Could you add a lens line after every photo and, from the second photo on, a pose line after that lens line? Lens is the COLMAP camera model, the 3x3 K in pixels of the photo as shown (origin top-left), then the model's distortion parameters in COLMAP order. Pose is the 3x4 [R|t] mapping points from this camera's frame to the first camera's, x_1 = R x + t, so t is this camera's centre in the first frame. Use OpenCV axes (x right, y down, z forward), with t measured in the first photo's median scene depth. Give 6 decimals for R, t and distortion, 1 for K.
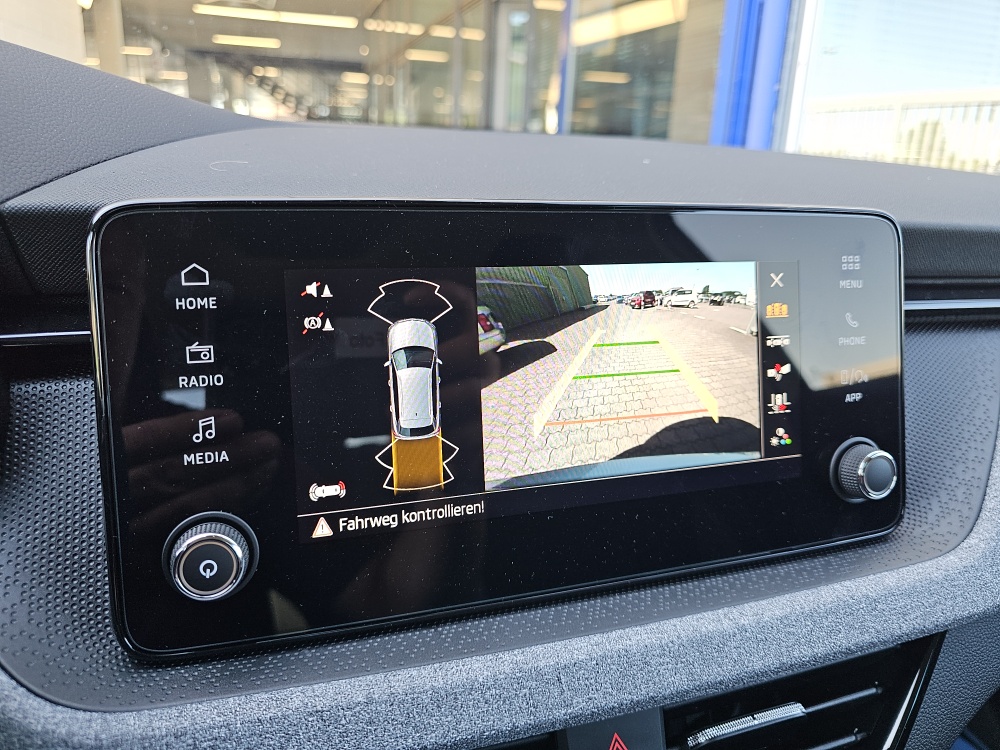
lens RADIAL K [[702.0, 0, 506.3], [0, 702.0, 356.2], [0, 0, 1]] dist [-0.000978, -0.020654]
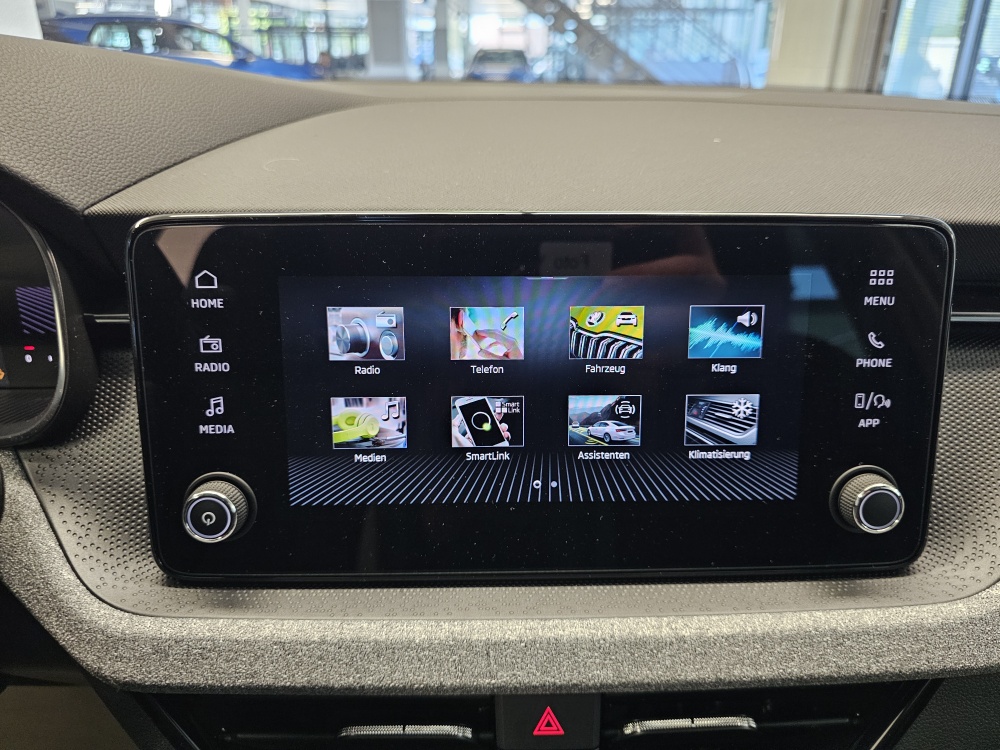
lens RADIAL K [[700.8, 0, 509.3], [0, 700.8, 373.5], [0, 0, 1]] dist [-0.003068, -0.012028]
pose [[0.957985, 0.088704, -0.272758, 0.390298], [-0.053069, 0.989373, 0.135366, -0.145388], [0.281867, -0.115204, 0.952512, -0.014461]]
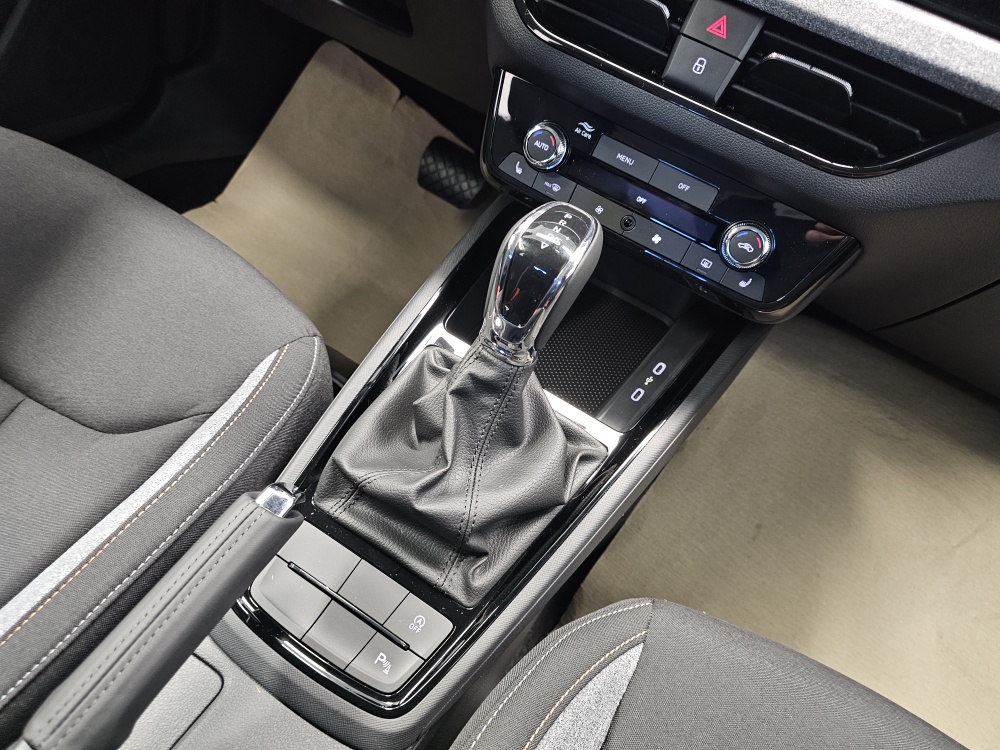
lens RADIAL K [[685.4, 0, 494.2], [0, 685.4, 360.8], [0, 0, 1]] dist [0.027306, -0.037964]
pose [[0.658189, 0.609018, -0.442588, 1.103704], [-0.409560, 0.782932, 0.468271, 0.703952], [0.631702, -0.126944, 0.764747, -0.730320]]
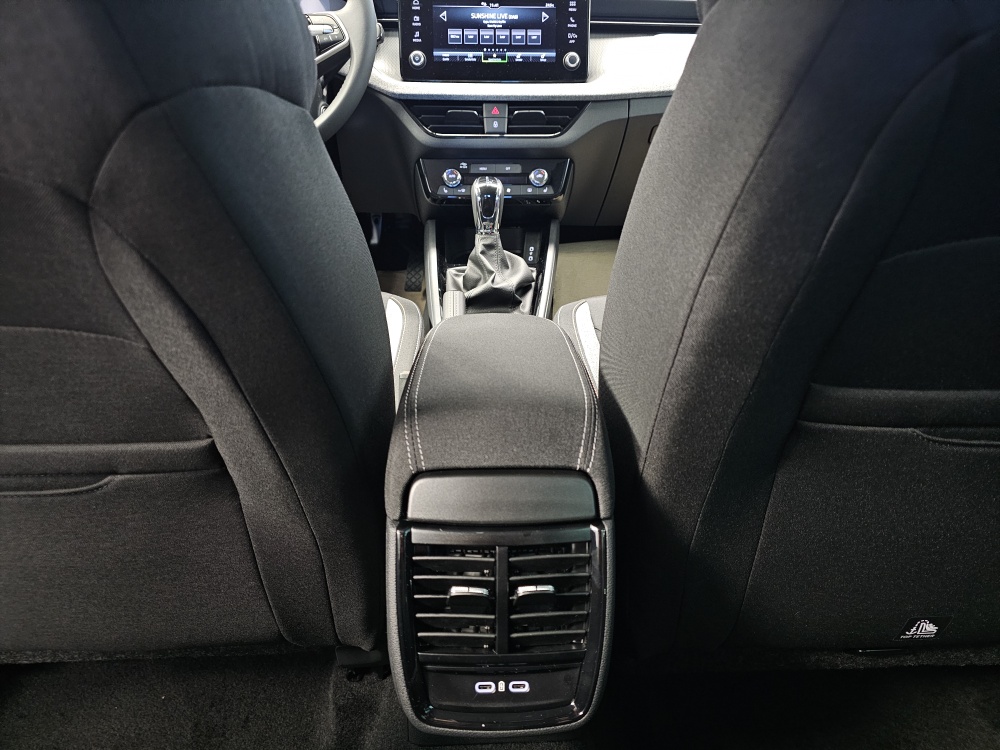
lens RADIAL K [[673.0, 0, 500.7], [0, 673.0, 359.5], [0, 0, 1]] dist [0.068728, -0.077121]
pose [[0.961032, 0.092342, -0.260560, 1.720674], [-0.050338, 0.985257, 0.163509, 1.632505], [0.271817, -0.144021, 0.951511, -4.020397]]
